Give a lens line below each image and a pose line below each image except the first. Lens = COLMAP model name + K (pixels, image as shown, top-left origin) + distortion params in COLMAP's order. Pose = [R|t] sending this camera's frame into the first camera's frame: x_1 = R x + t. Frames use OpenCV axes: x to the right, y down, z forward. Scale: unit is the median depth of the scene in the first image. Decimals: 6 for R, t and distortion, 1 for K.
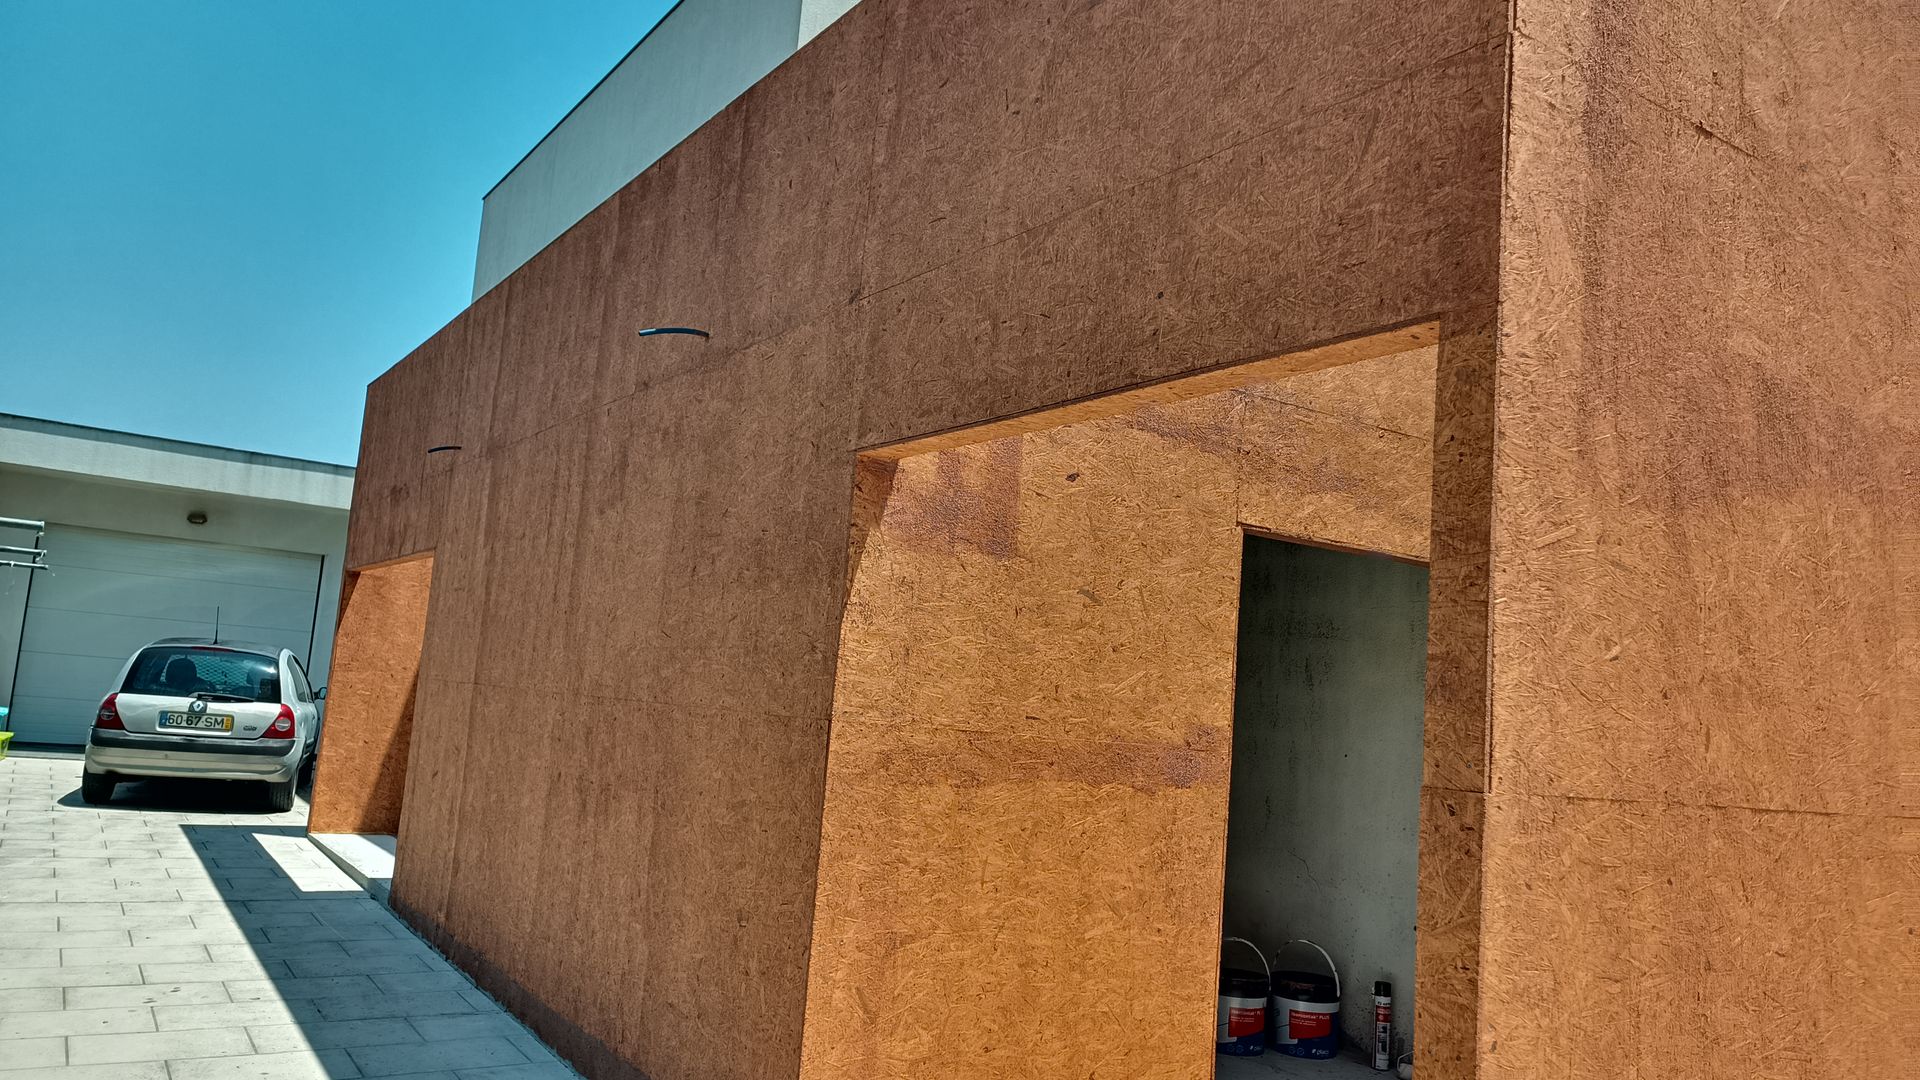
lens RADIAL K [[1389.8, 0, 933.2], [0, 1389.8, 579.2], [0, 0, 1]] dist [0.044365, -0.039861]
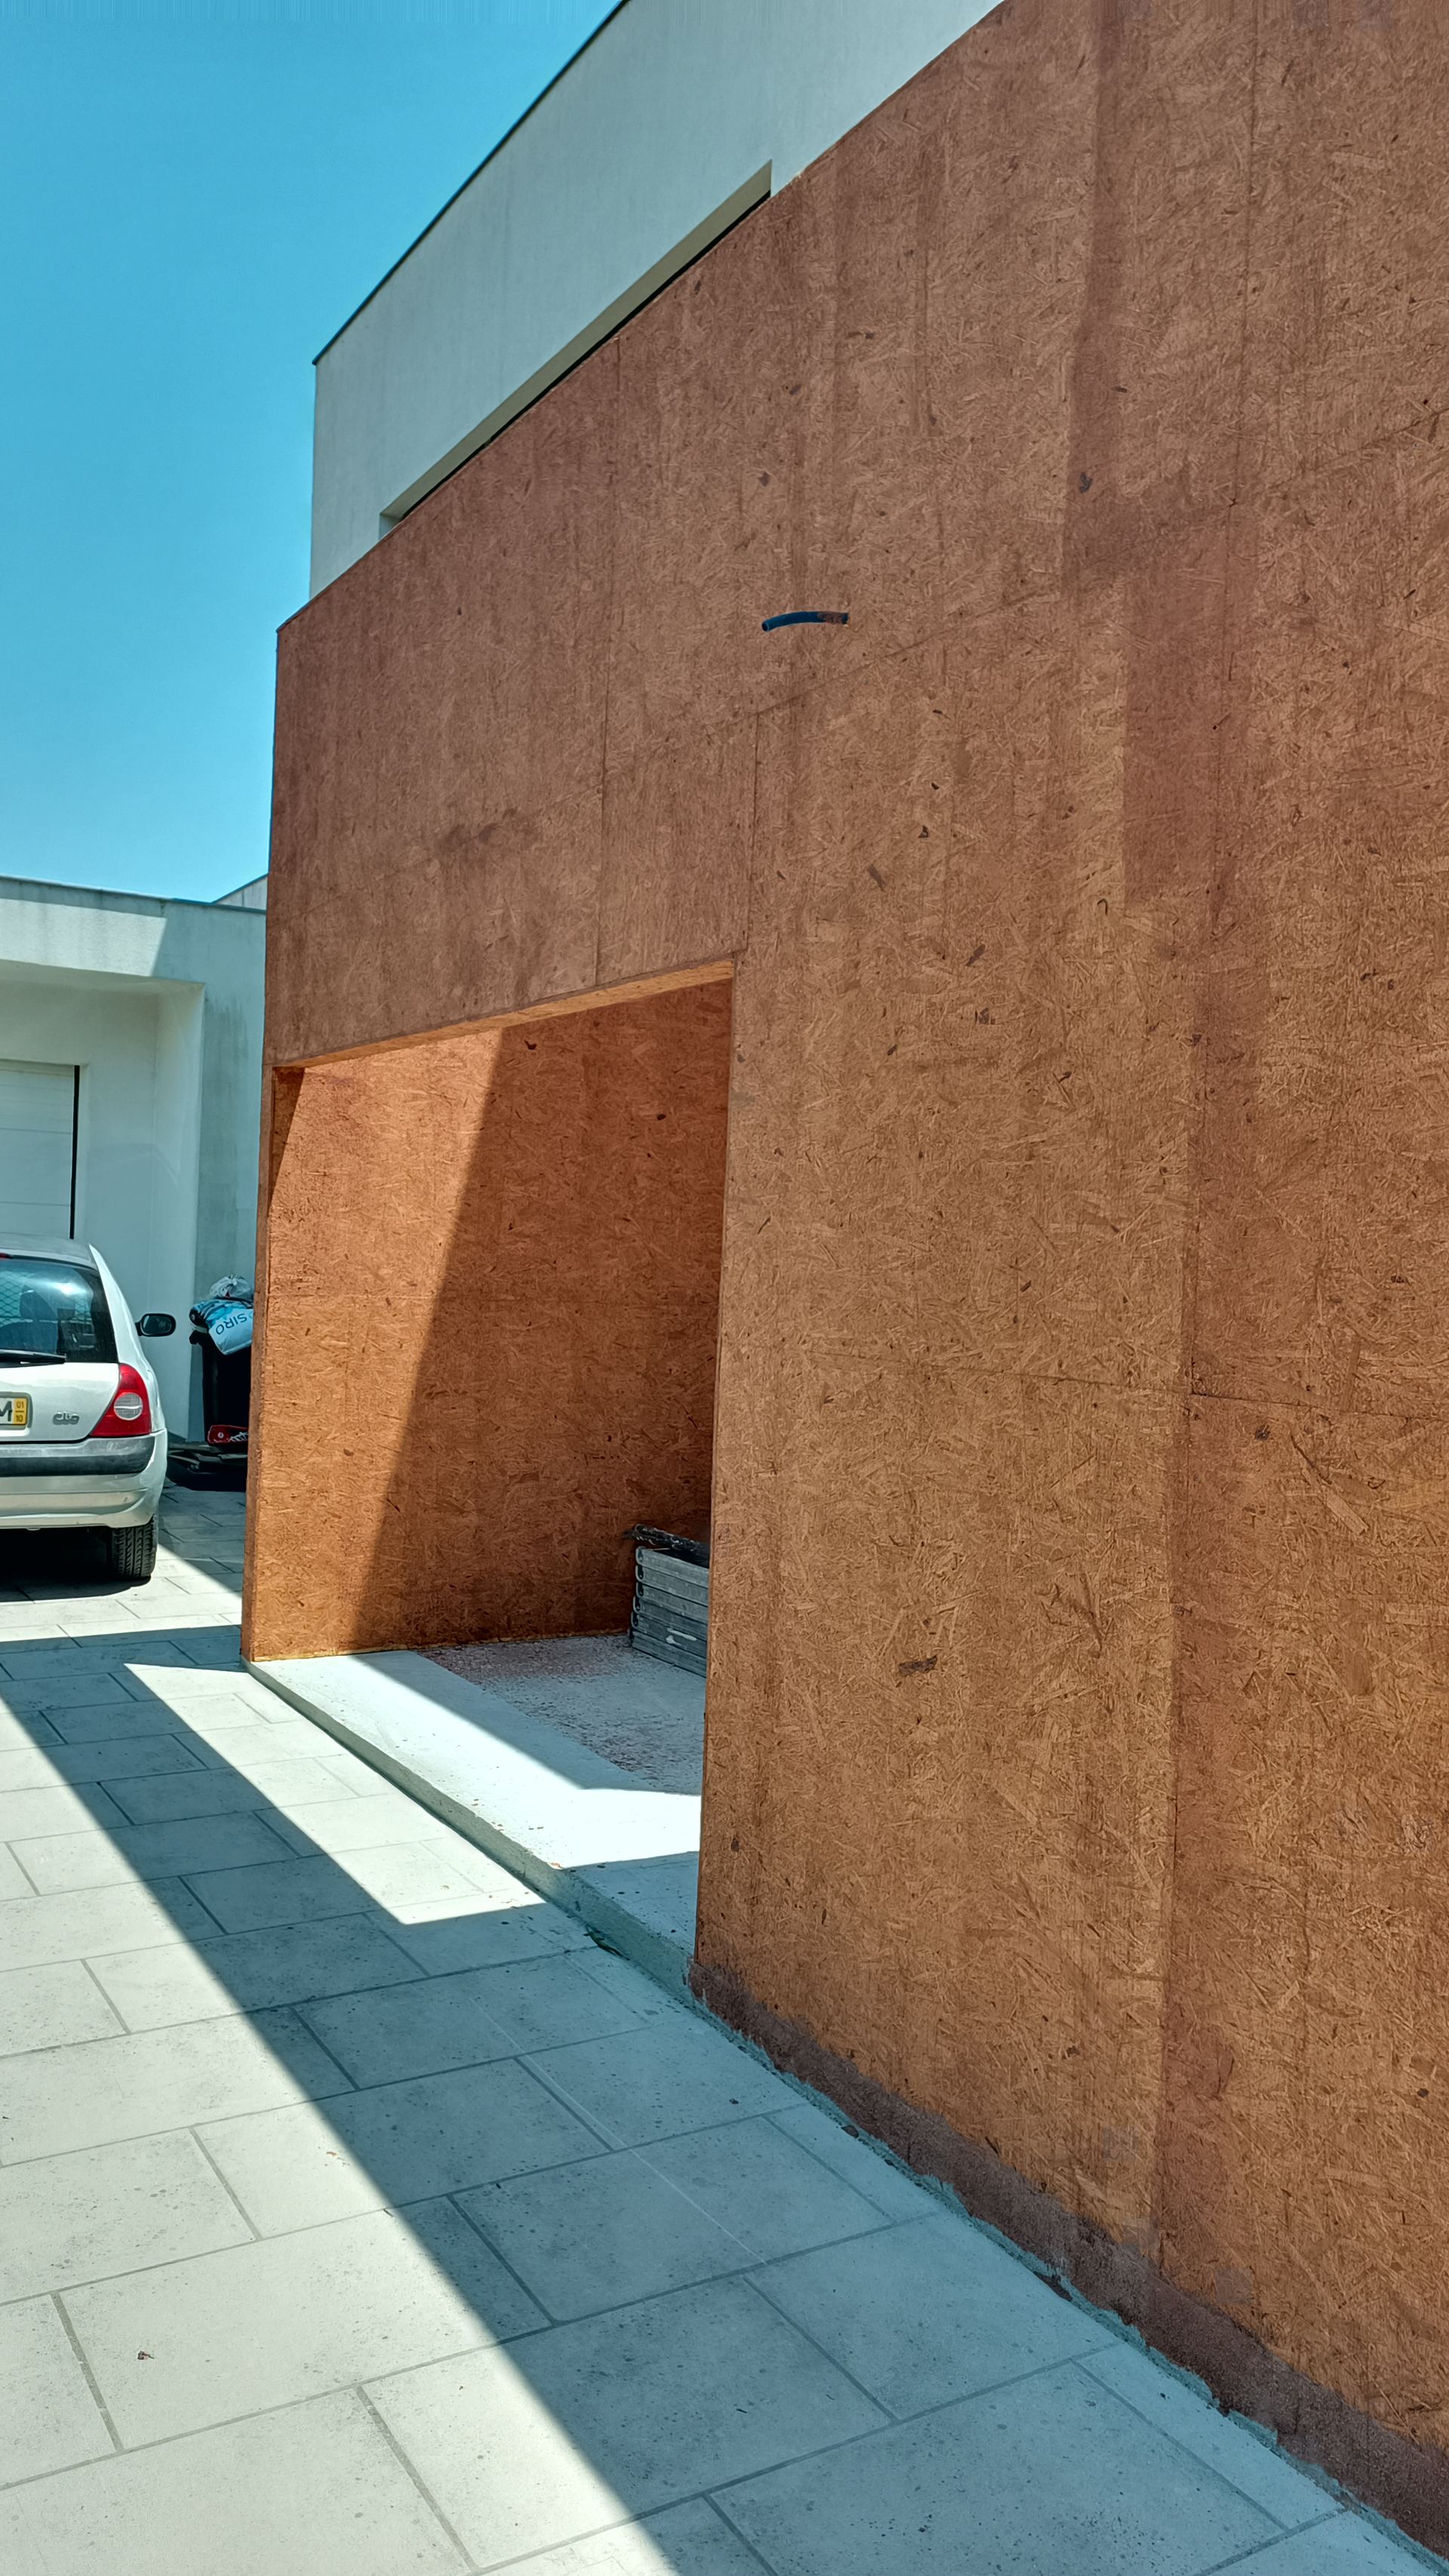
lens RADIAL K [[1864.6, 0, 706.2], [0, 1864.6, 1341.7], [0, 0, 1]] dist [0.044365, -0.039861]
pose [[0.998683, -0.038713, -0.033654, -0.268311], [0.042774, 0.990618, 0.129794, 0.008685], [0.028314, -0.131062, 0.990970, 0.413807]]
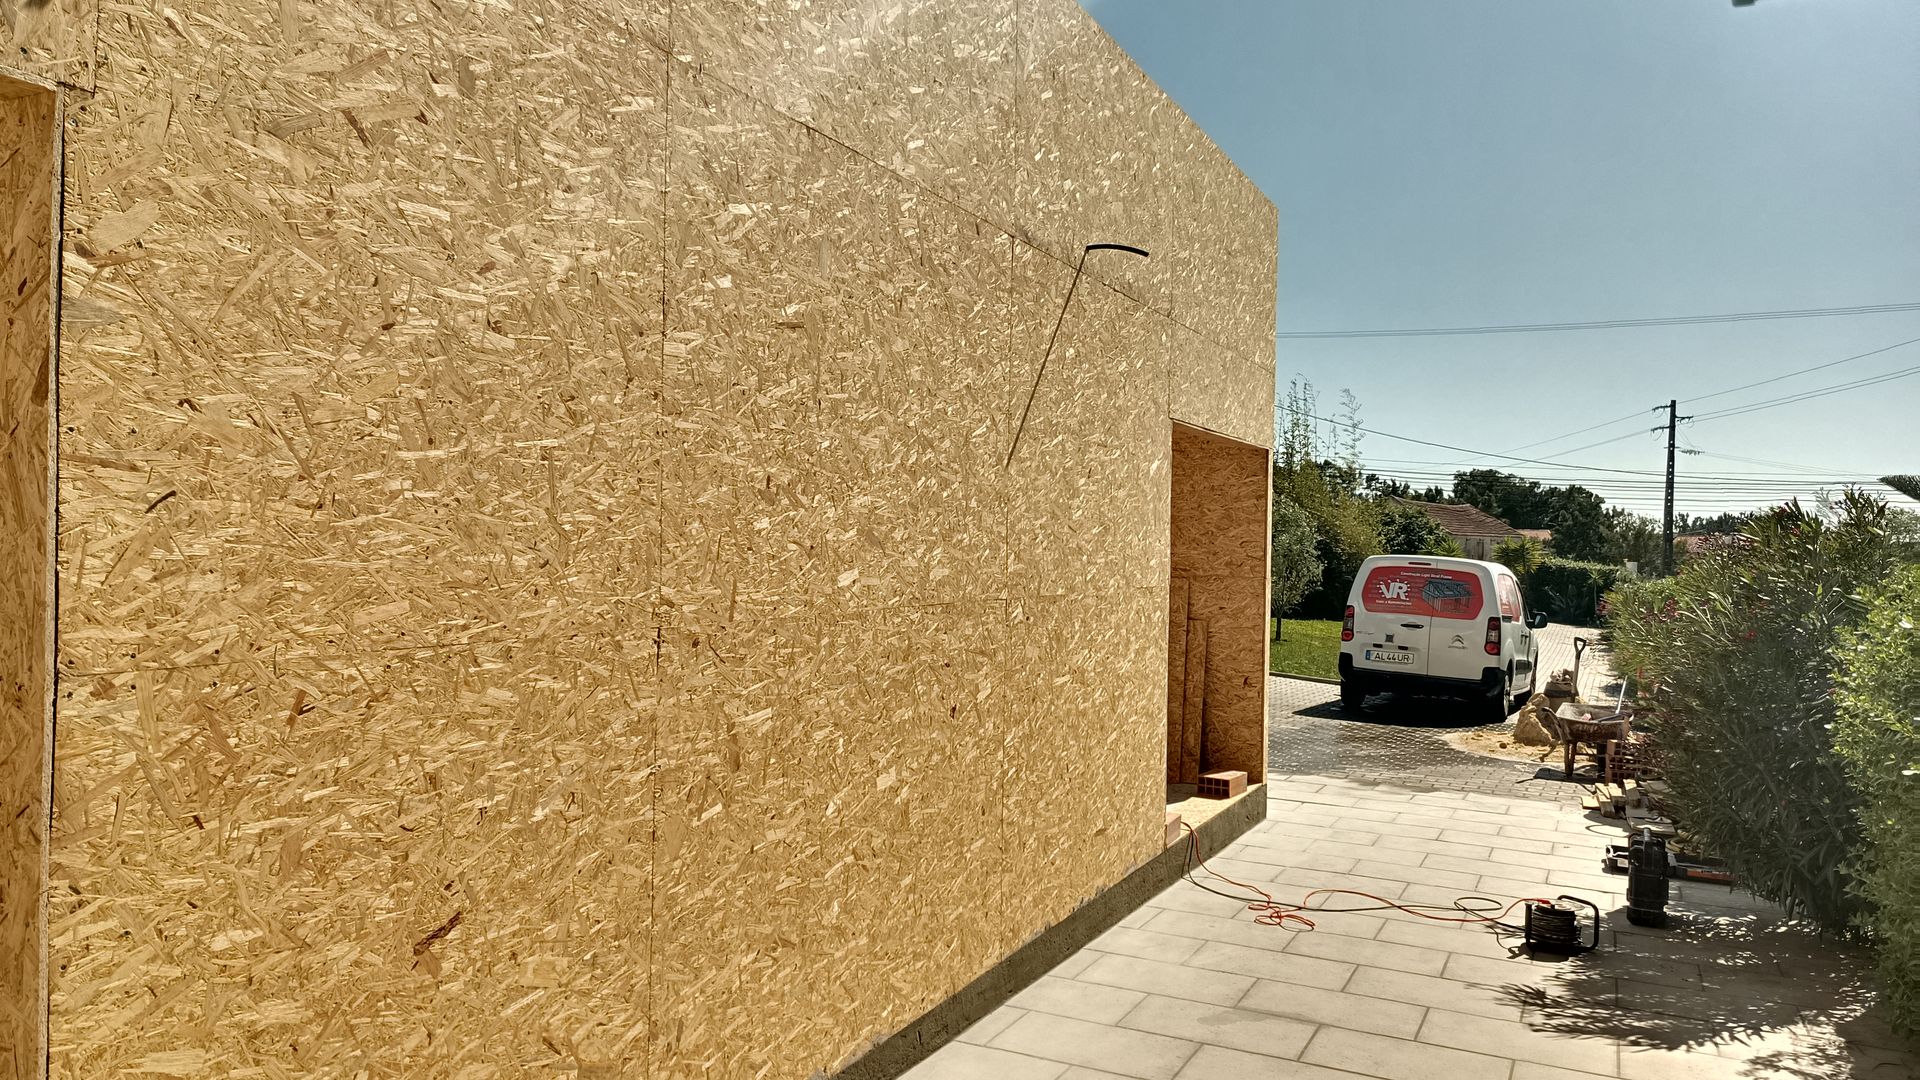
lens RADIAL K [[1389.8, 0, 973.9], [0, 1389.8, 537.0], [0, 0, 1]] dist [0.044365, -0.039861]
pose [[-0.546765, -0.094112, 0.831980, -0.535592], [-0.150716, 0.988495, 0.012768, 0.020972], [-0.823609, -0.118412, -0.554659, 0.853812]]
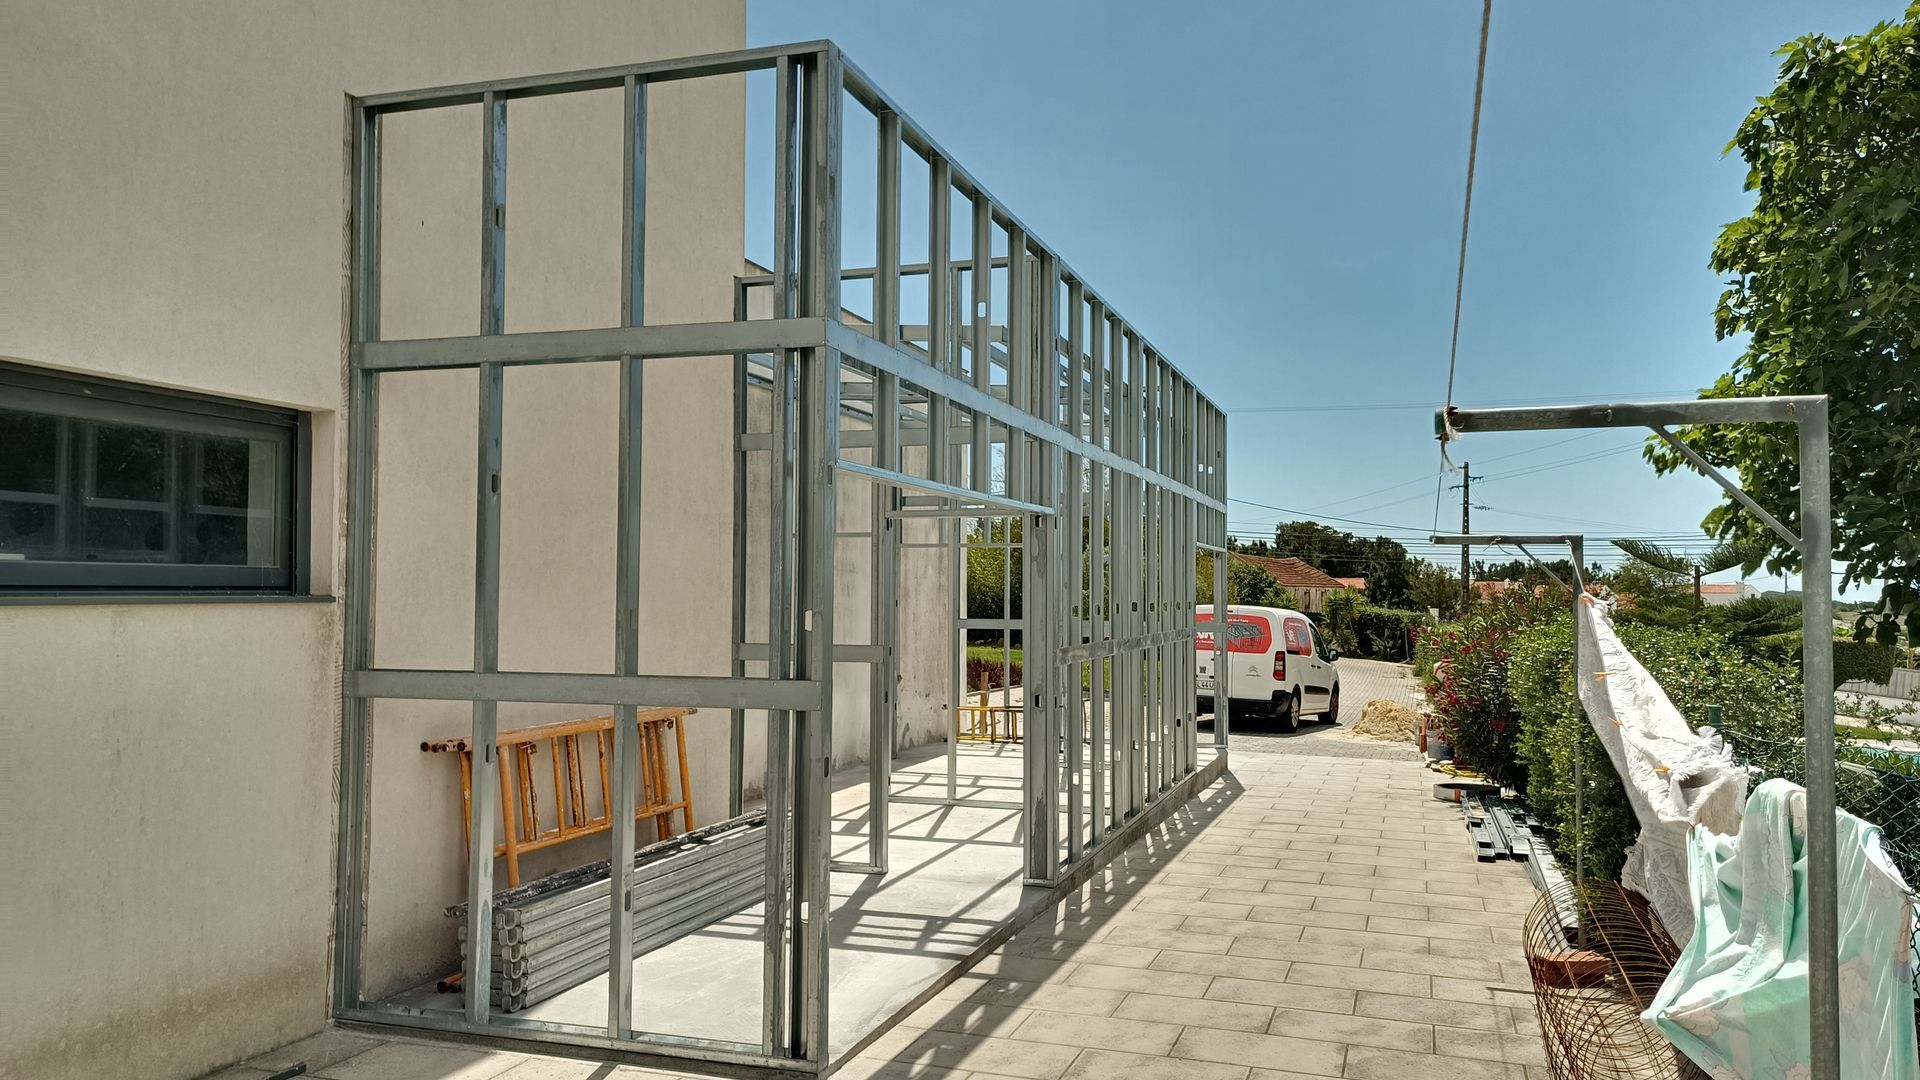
lens RADIAL K [[1389.8, 0, 979.4], [0, 1389.8, 535.7], [0, 0, 1]] dist [0.044365, -0.039861]
pose [[-0.646082, -0.054864, 0.761294, -0.919212], [-0.135815, 0.989760, -0.043933, 0.037896], [-0.751087, -0.131780, -0.646917, 1.454205]]
